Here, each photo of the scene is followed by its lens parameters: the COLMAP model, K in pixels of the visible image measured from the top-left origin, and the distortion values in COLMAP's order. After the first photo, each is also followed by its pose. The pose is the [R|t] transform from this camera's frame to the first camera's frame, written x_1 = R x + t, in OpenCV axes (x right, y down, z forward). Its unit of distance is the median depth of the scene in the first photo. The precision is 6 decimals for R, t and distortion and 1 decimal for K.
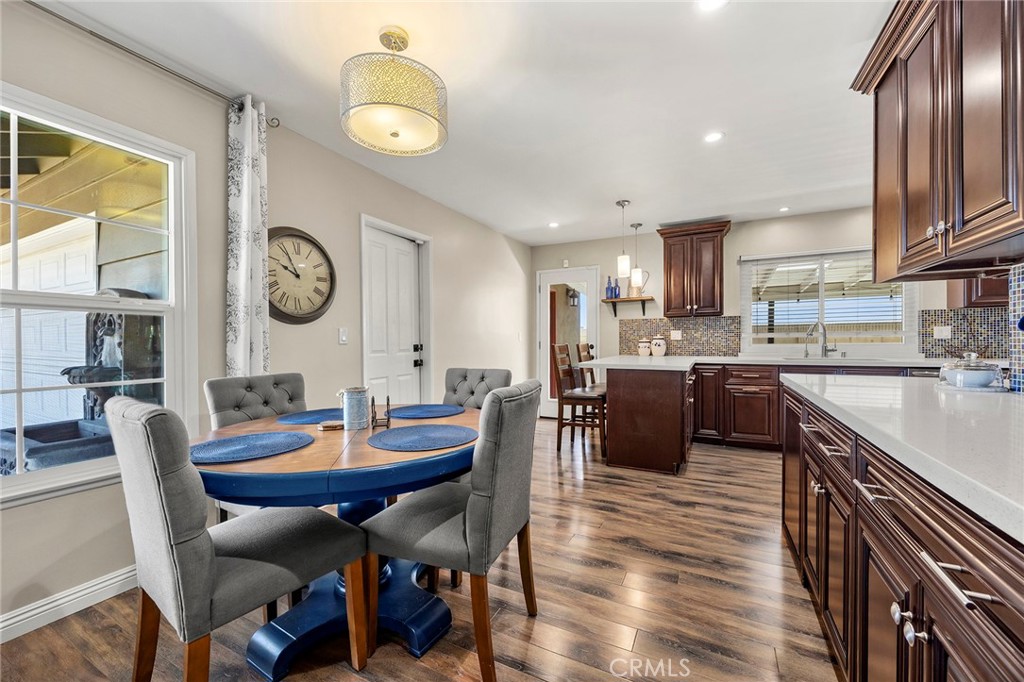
lens RADIAL K [[396.8, 0, 512.0], [0, 396.8, 341.0], [0, 0, 1]] dist [0.000039, 0.000003]
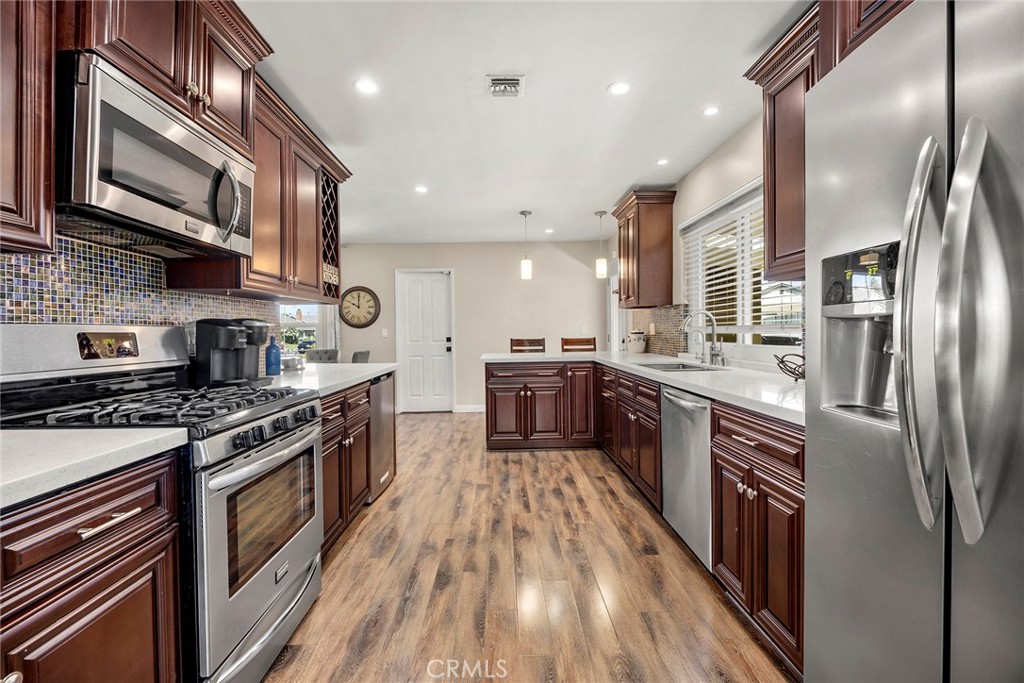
lens RADIAL K [[407.9, 0, 512.0], [0, 407.9, 341.5], [0, 0, 1]] dist [0.000135, 0.000000]
pose [[0.492666, 0.018321, -0.870025, 1.844101], [0.003667, 0.999726, 0.023129, -0.016795], [0.870211, -0.014585, 0.492464, 0.579629]]
